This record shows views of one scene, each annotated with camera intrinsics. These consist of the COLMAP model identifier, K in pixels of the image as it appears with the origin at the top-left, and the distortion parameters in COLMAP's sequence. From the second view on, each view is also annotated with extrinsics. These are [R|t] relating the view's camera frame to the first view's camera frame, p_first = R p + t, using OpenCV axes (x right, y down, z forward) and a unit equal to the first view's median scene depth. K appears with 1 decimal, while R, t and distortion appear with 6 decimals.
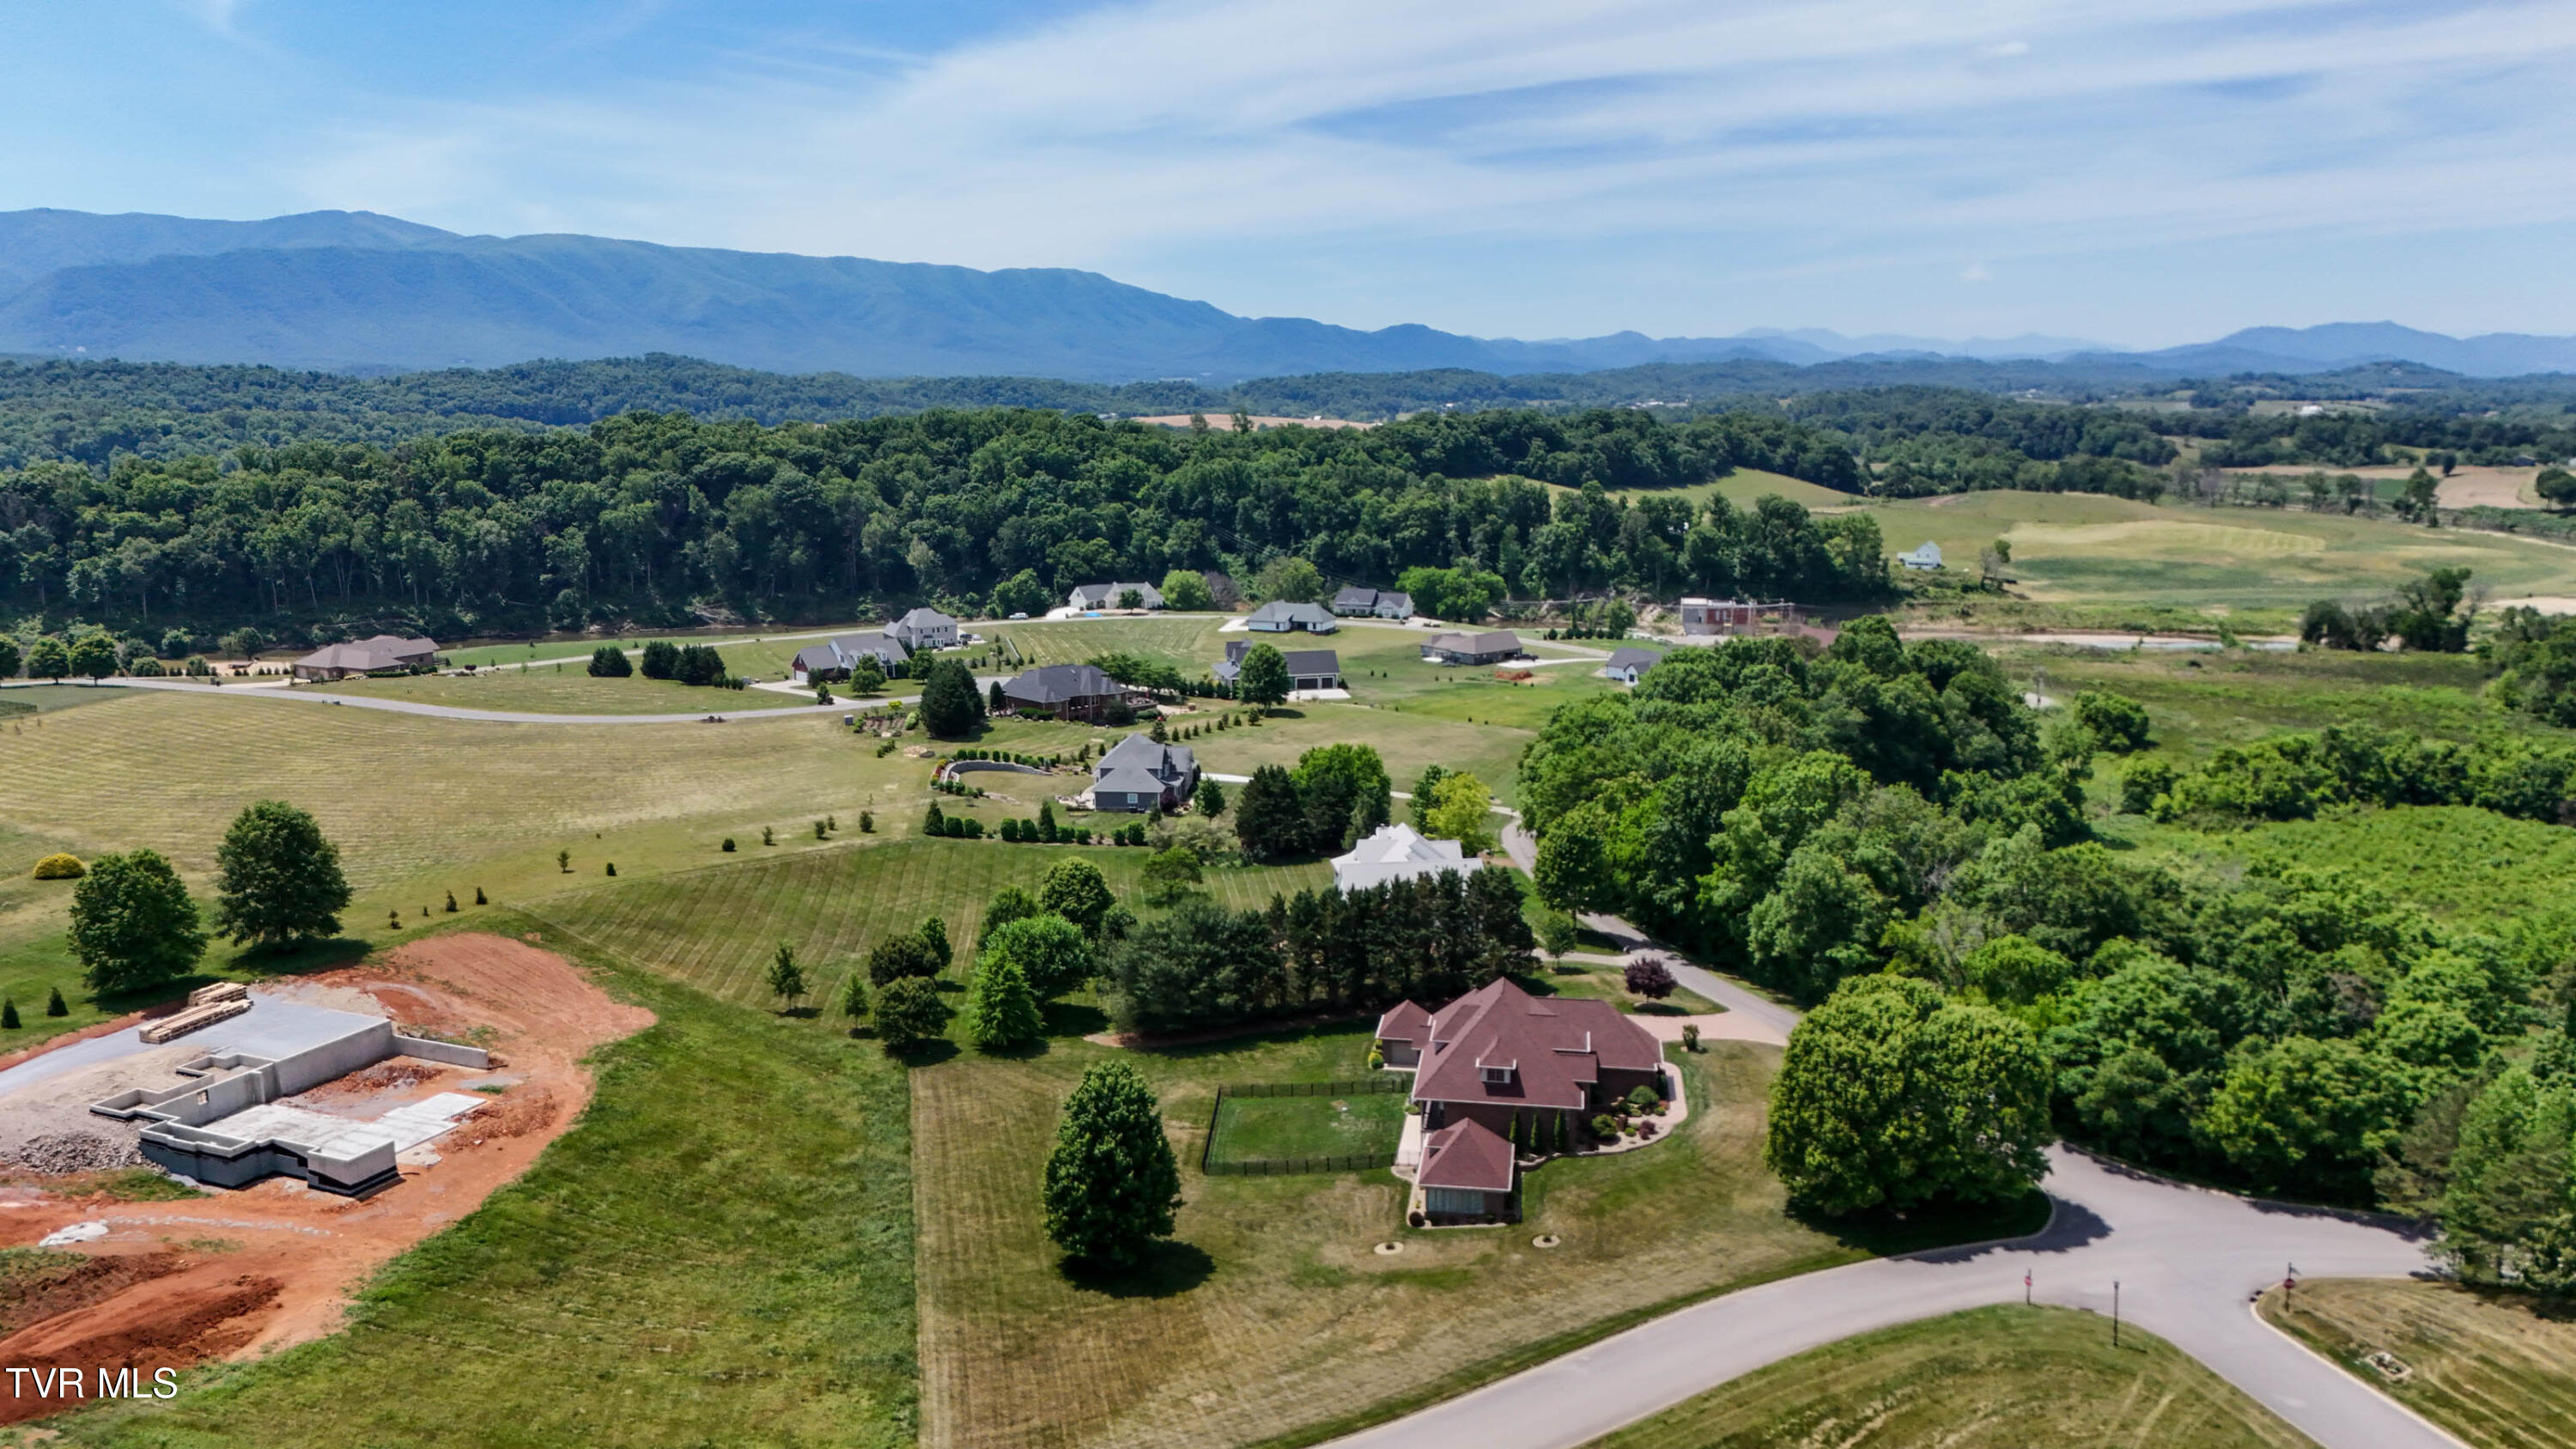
lens RADIAL K [[1880.1, 0, 1296.6], [0, 1880.1, 733.7], [0, 0, 1]] dist [0.088221, -0.093320]
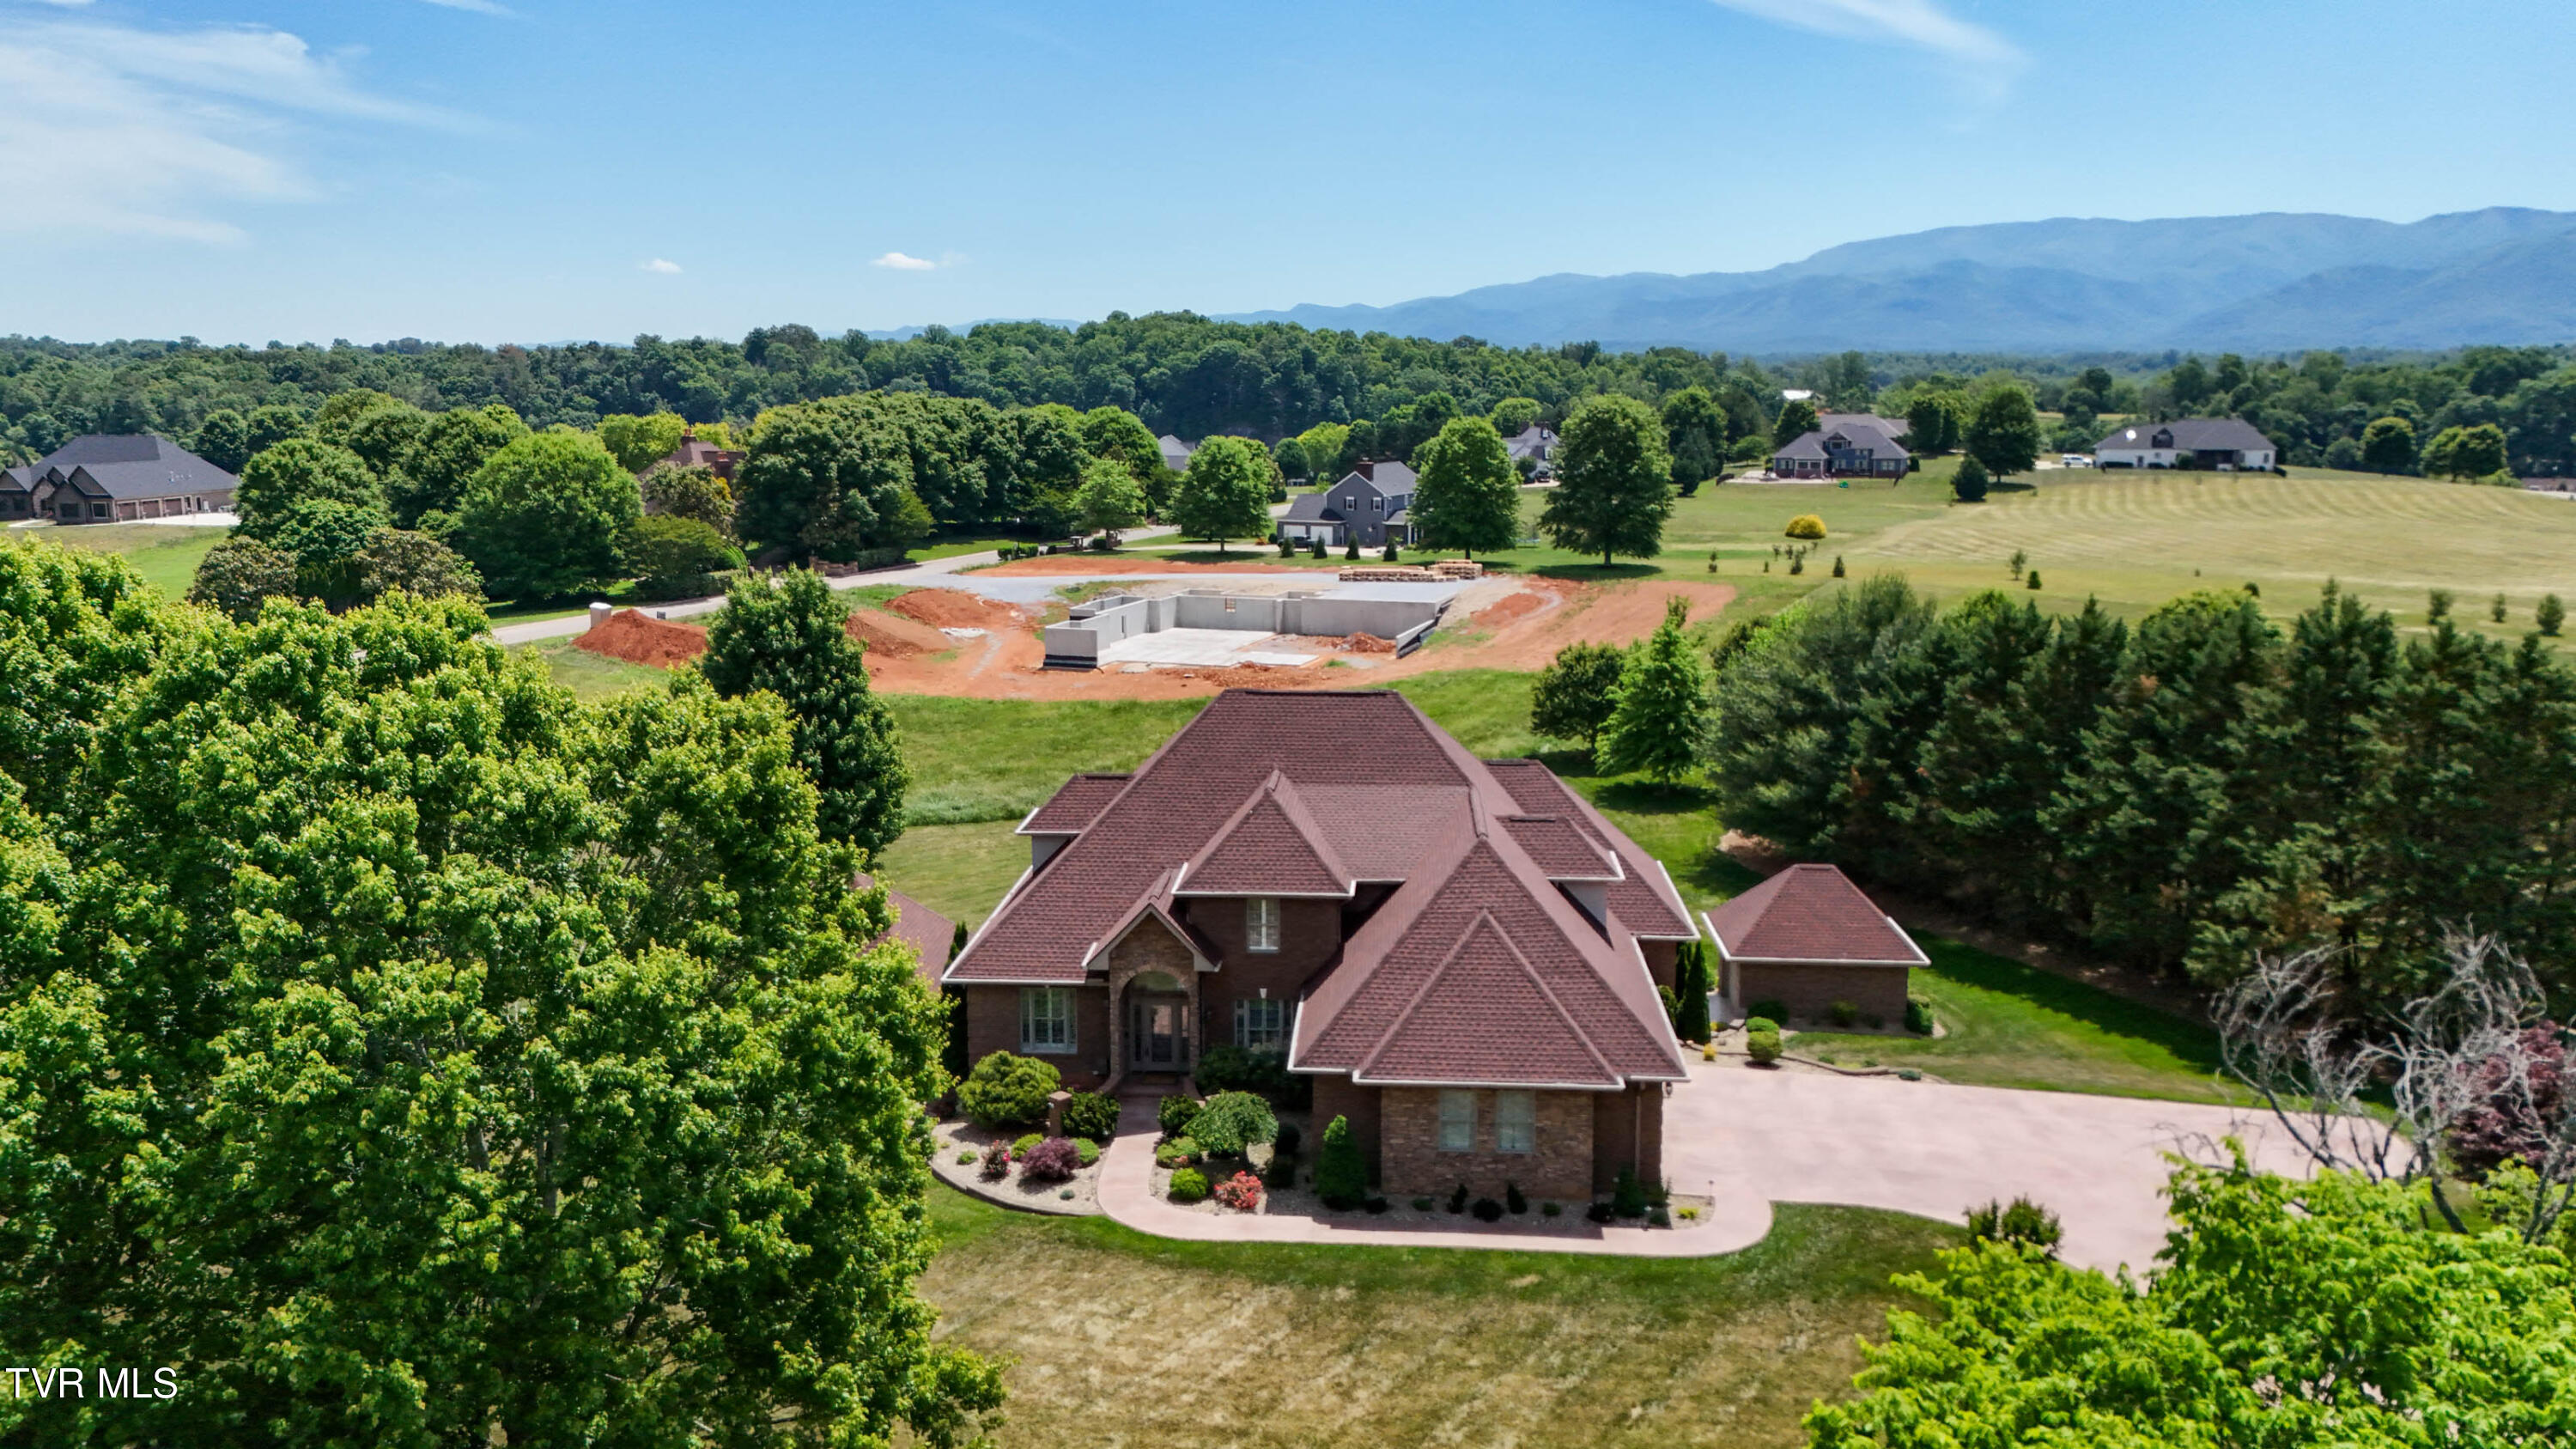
lens RADIAL K [[1880.1, 0, 1297.6], [0, 1880.1, 728.6], [0, 0, 1]] dist [0.088221, -0.093320]
pose [[0.086763, 0.181235, -0.979605, 0.103853], [-0.181696, 0.969699, 0.163310, 0.020049], [0.979520, 0.163821, 0.117064, 0.223841]]
